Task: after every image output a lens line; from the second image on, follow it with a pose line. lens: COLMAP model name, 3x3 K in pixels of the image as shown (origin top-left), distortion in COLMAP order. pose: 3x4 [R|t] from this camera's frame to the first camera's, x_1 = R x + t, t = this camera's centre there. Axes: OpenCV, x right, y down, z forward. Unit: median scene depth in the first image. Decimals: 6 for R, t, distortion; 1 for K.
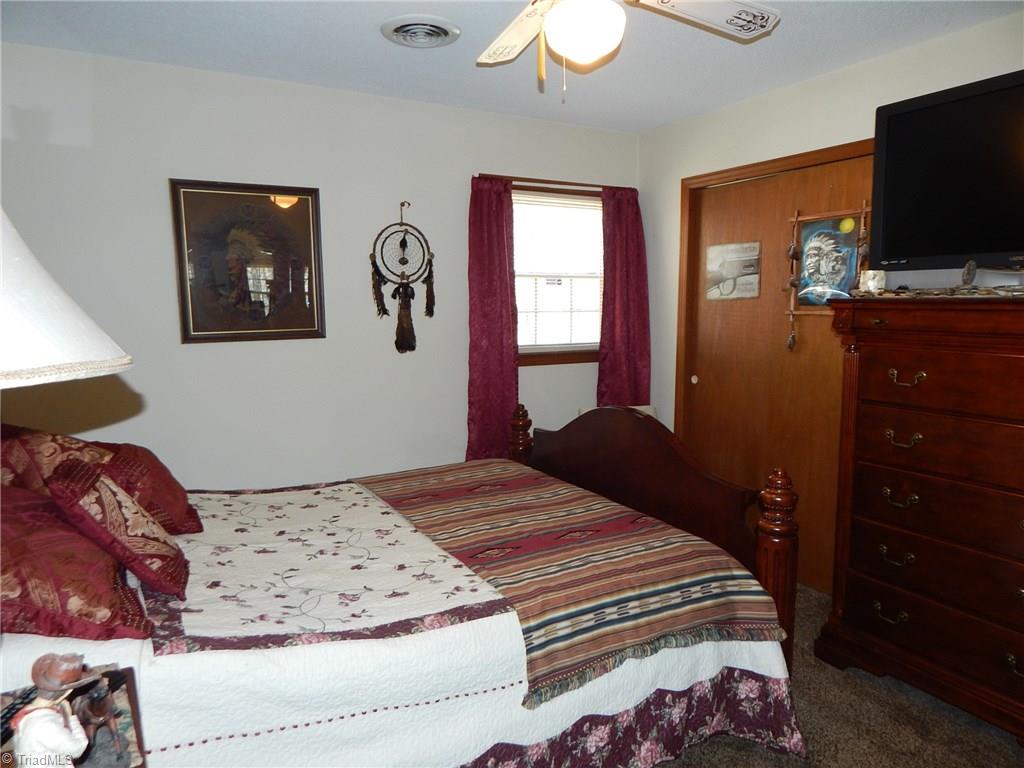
lens RADIAL K [[677.8, 0, 512.0], [0, 677.8, 384.0], [0, 0, 1]] dist [0.012379, -0.001572]
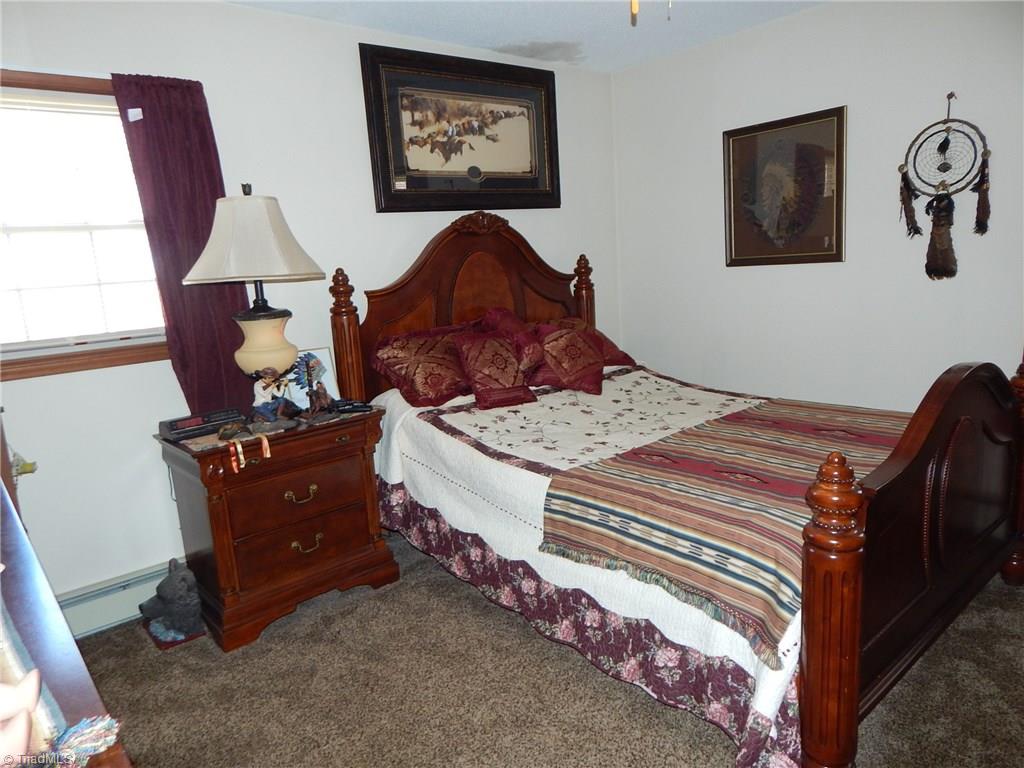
lens RADIAL K [[677.8, 0, 512.0], [0, 677.8, 384.0], [0, 0, 1]] dist [0.012379, -0.001572]
pose [[0.211416, 0.172713, -0.962015, 0.868328], [-0.064674, 0.984578, 0.162551, -0.032764], [0.975254, 0.027851, 0.219326, 0.468093]]
